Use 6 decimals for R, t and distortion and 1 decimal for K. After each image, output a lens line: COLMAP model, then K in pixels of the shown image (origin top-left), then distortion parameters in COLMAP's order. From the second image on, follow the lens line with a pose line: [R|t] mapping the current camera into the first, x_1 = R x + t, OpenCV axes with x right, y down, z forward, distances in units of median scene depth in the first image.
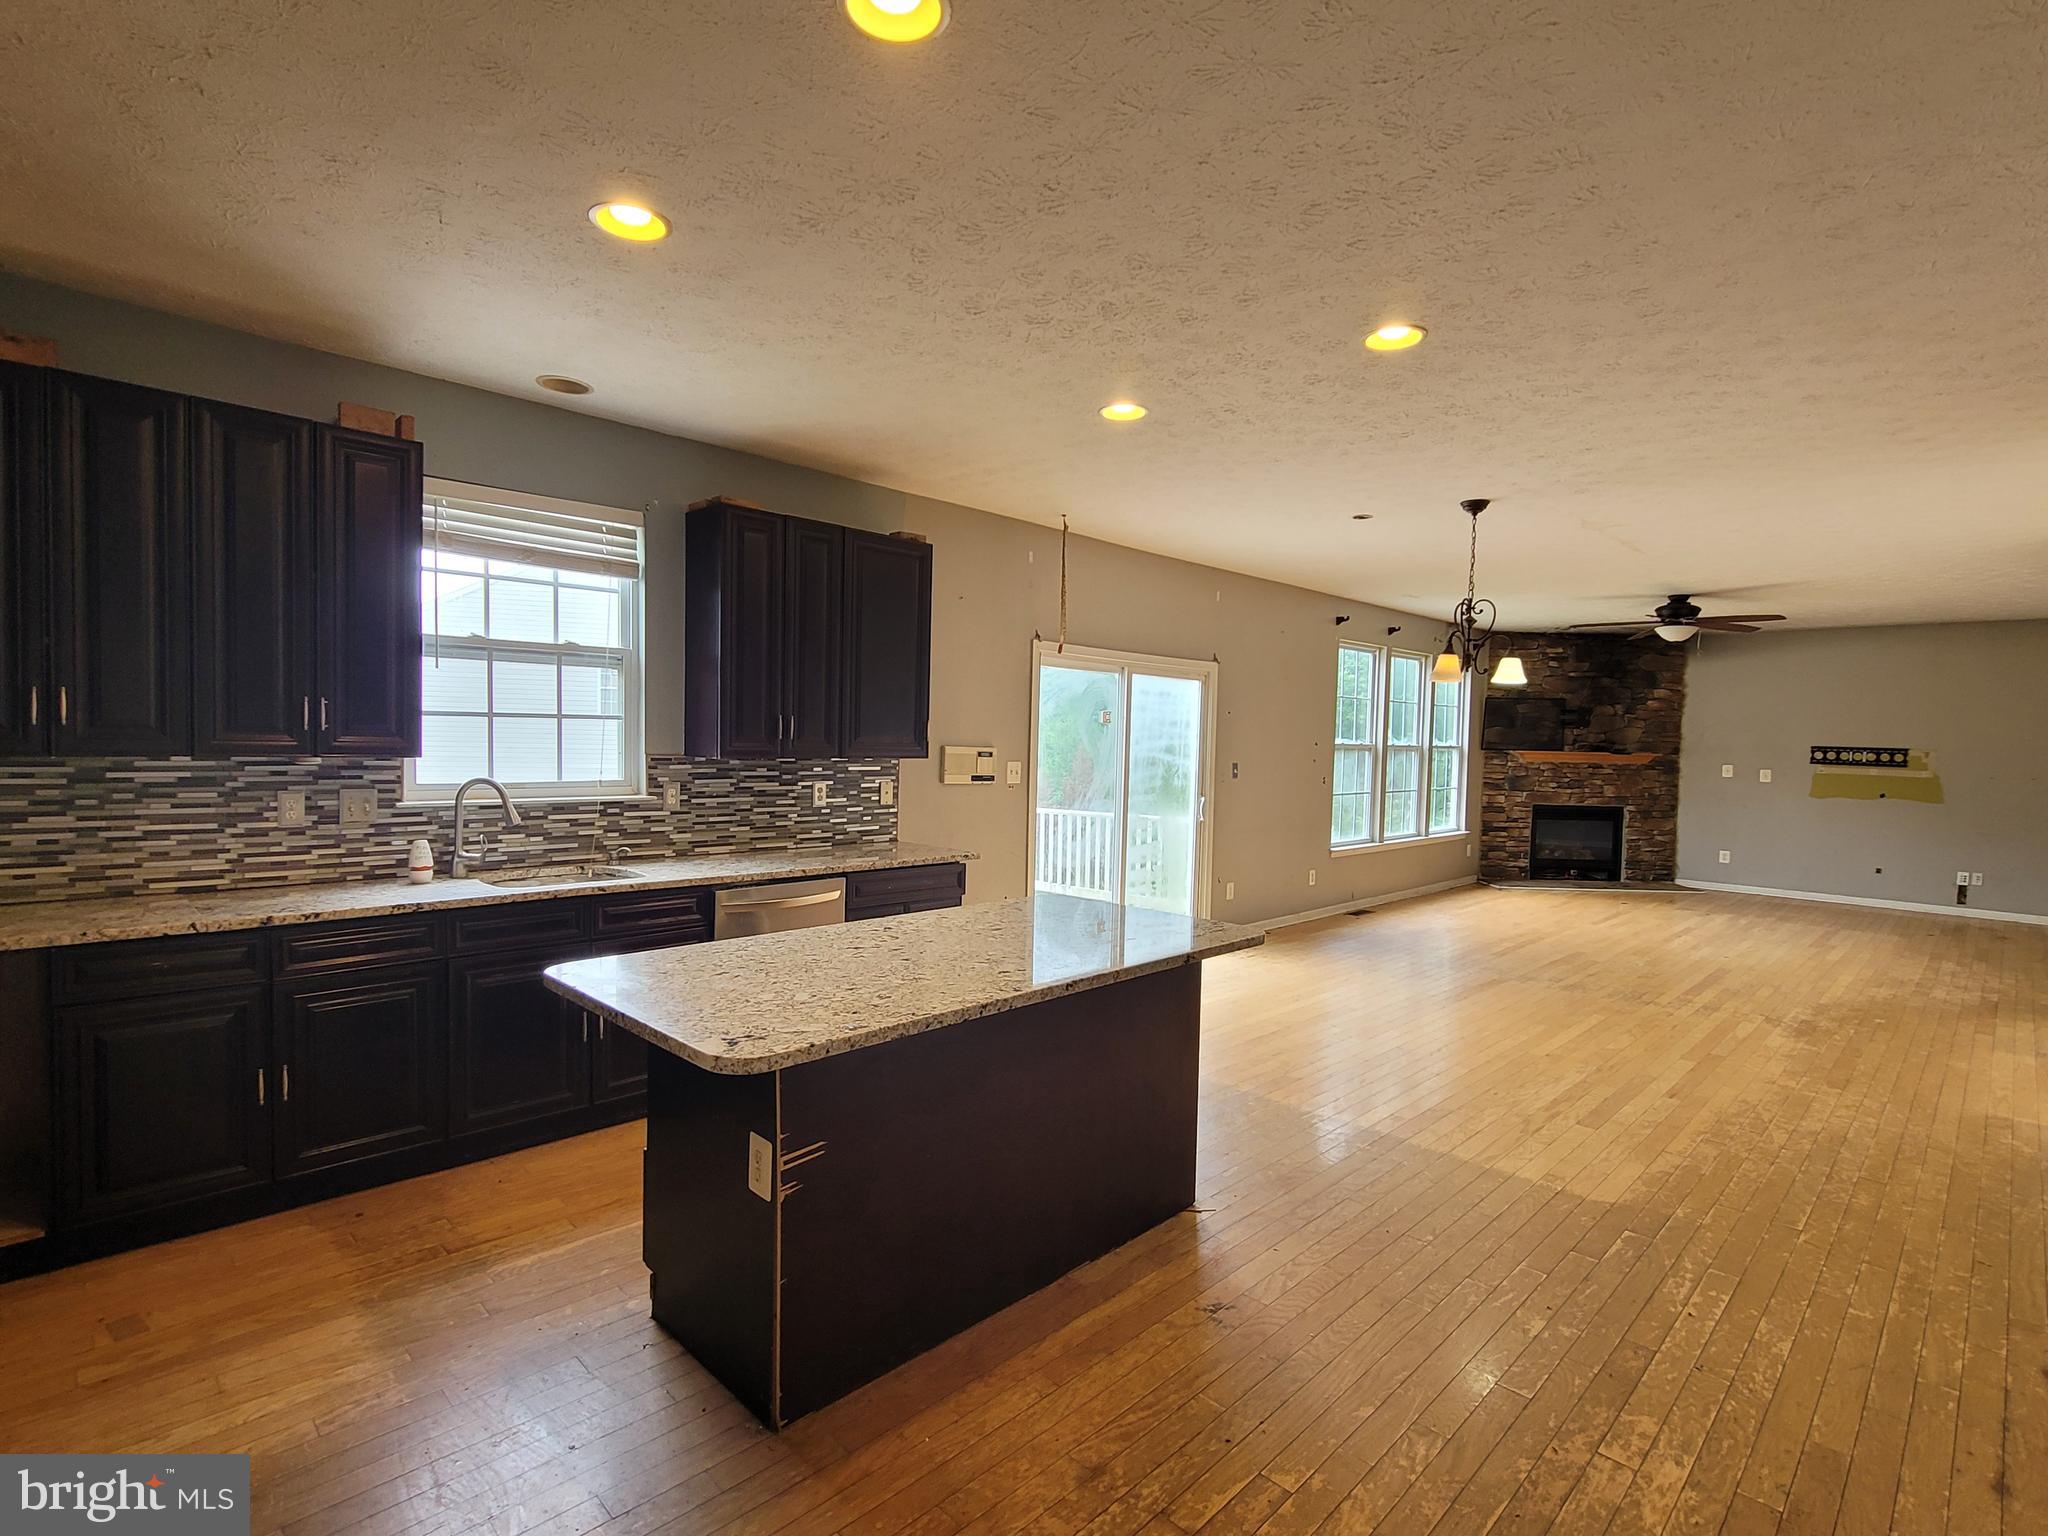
lens RADIAL K [[1004.3, 0, 1022.2], [0, 1004.3, 788.8], [0, 0, 1]] dist [-0.000669, -0.000307]
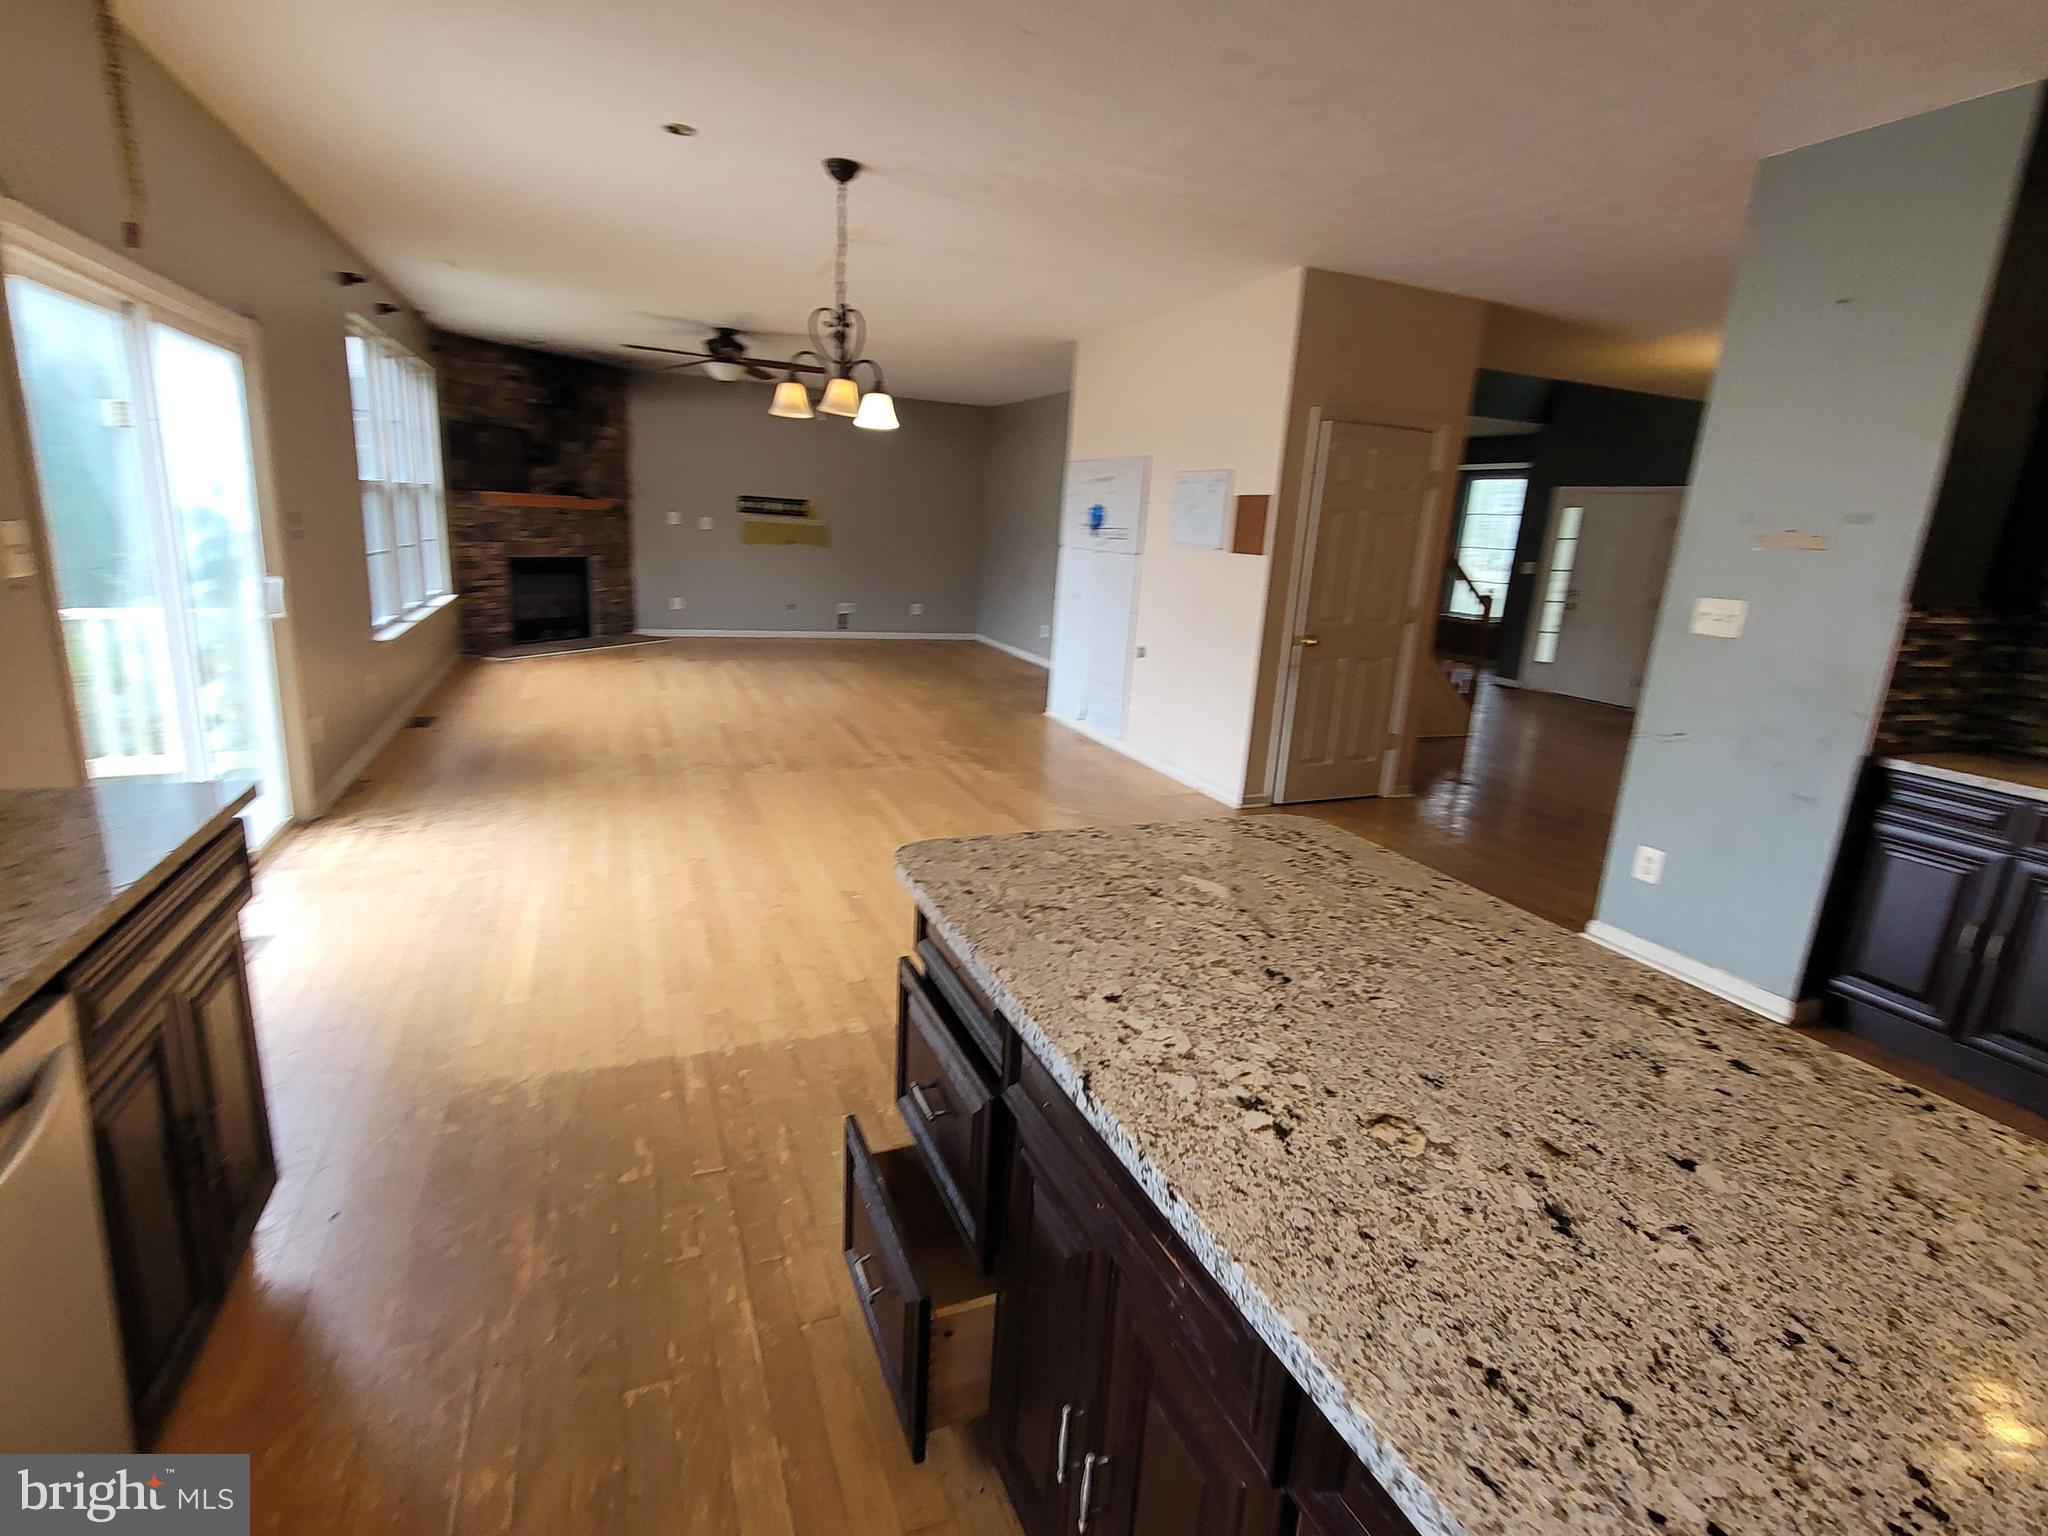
lens RADIAL K [[993.0, 0, 1017.4], [0, 993.0, 783.0], [0, 0, 1]] dist [-0.000227, -0.000882]
pose [[0.382956, -0.235836, 0.893155, -0.129924], [-0.000567, 0.966802, 0.255526, -0.015701], [-0.923766, -0.098361, 0.370109, 0.282508]]
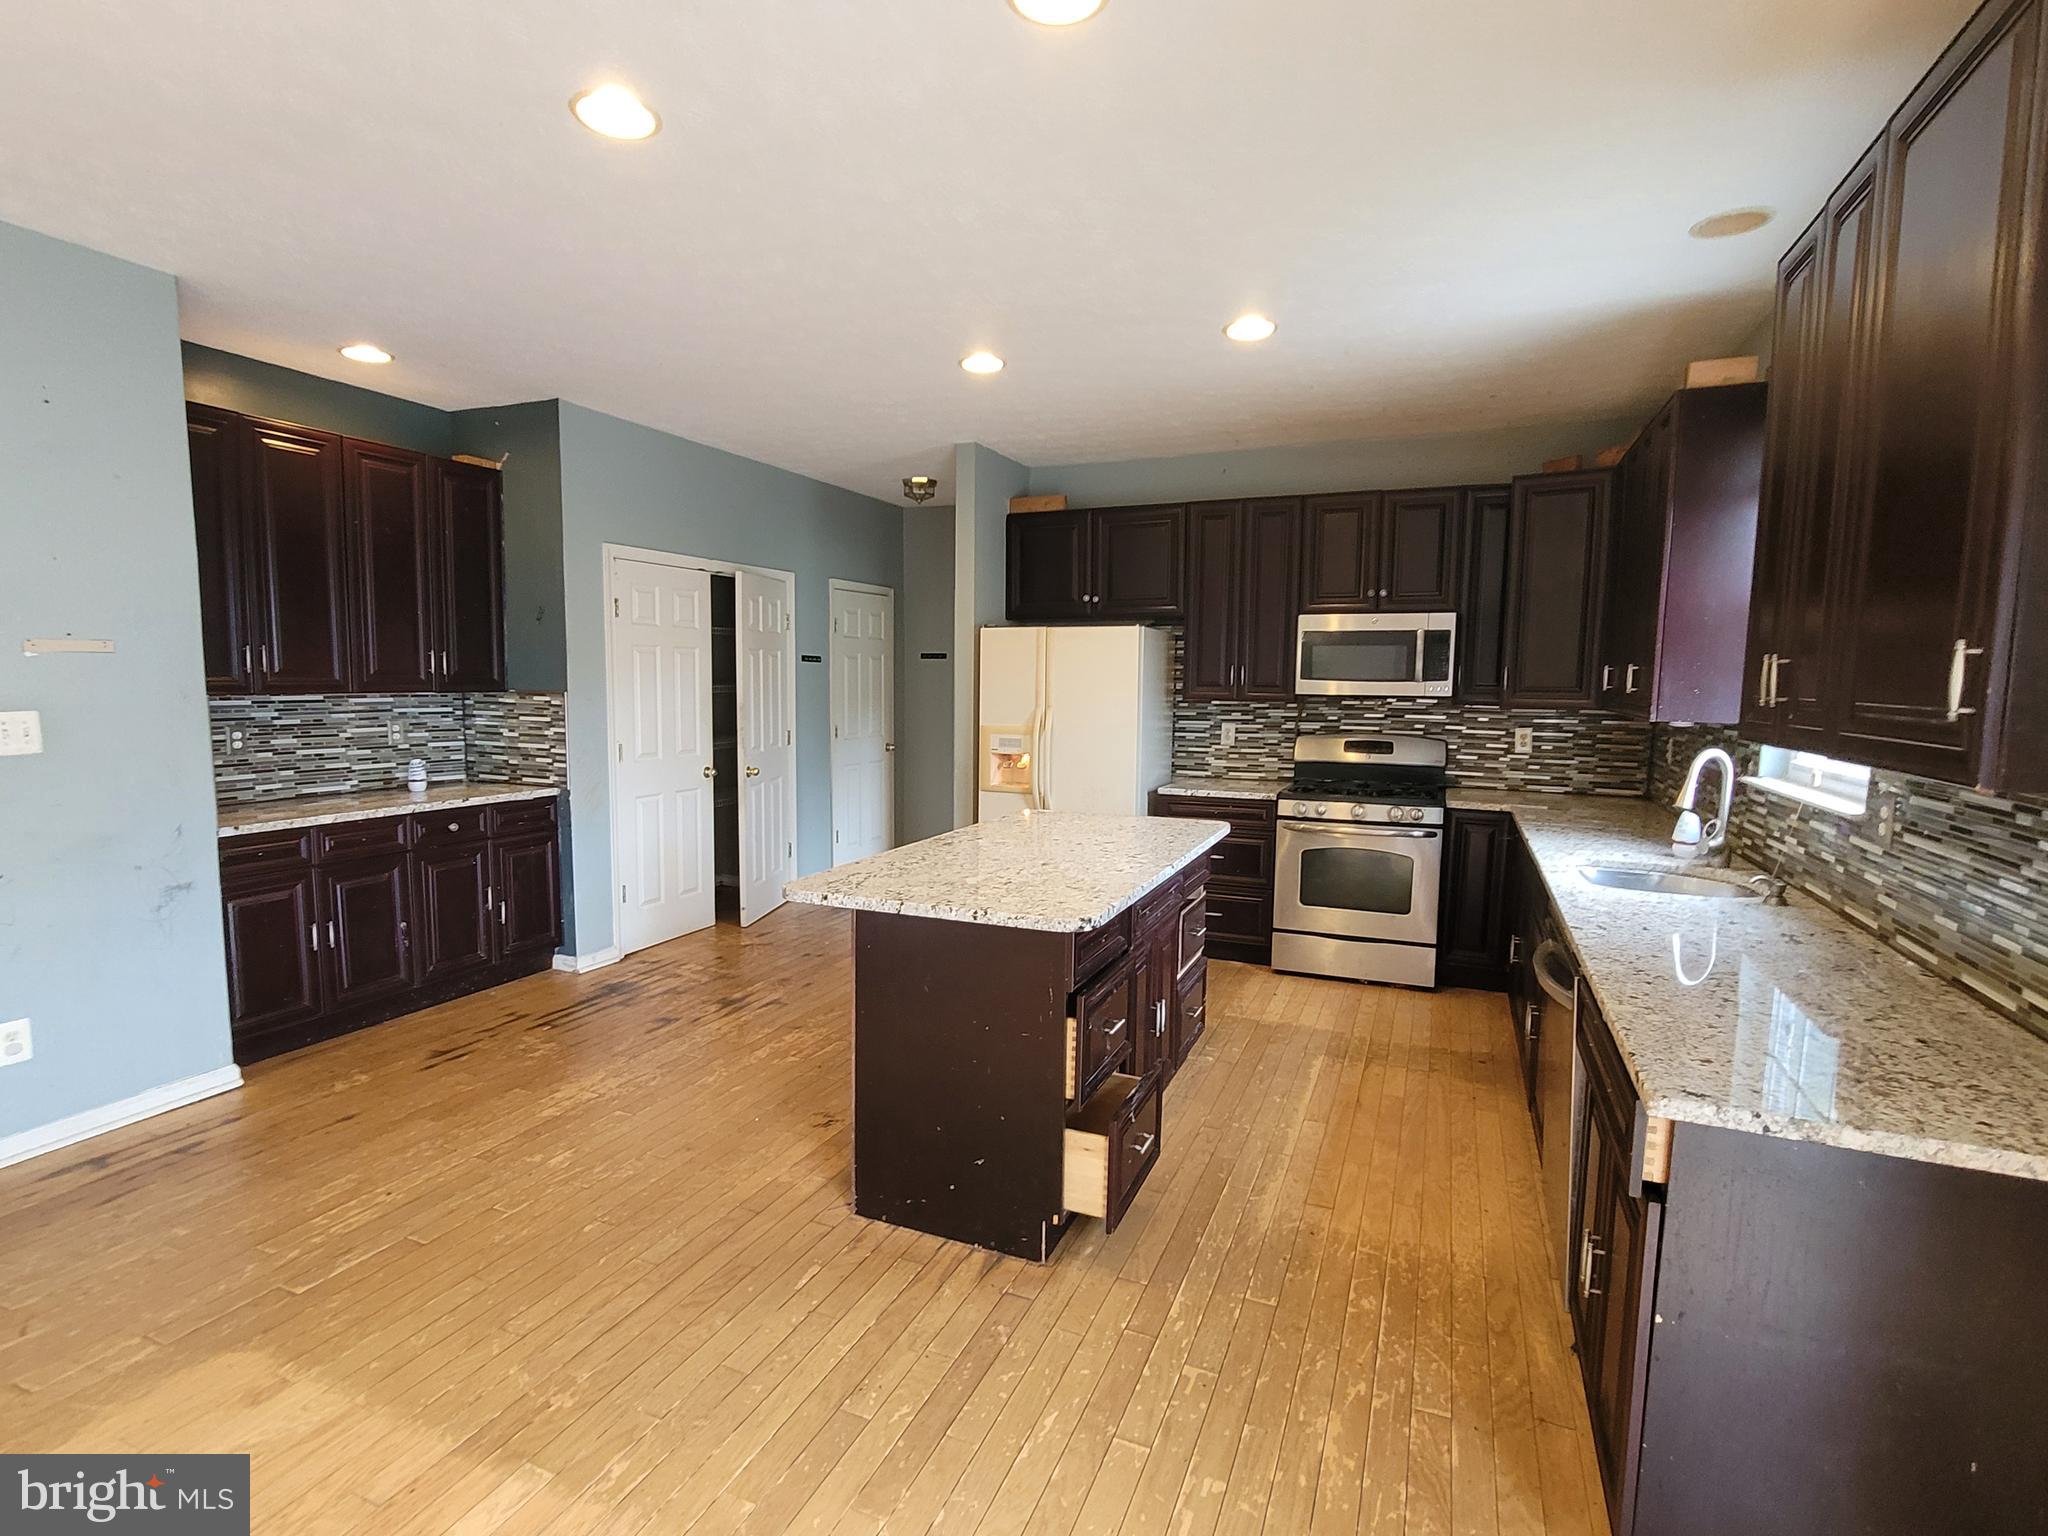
lens RADIAL K [[993.0, 0, 1017.4], [0, 993.0, 783.0], [0, 0, 1]] dist [-0.000227, -0.000882]
pose [[-0.926930, 0.008074, -0.375147, 0.115457], [-0.052238, 0.987256, 0.150320, -0.028709], [0.371580, 0.158933, -0.914696, 0.570789]]
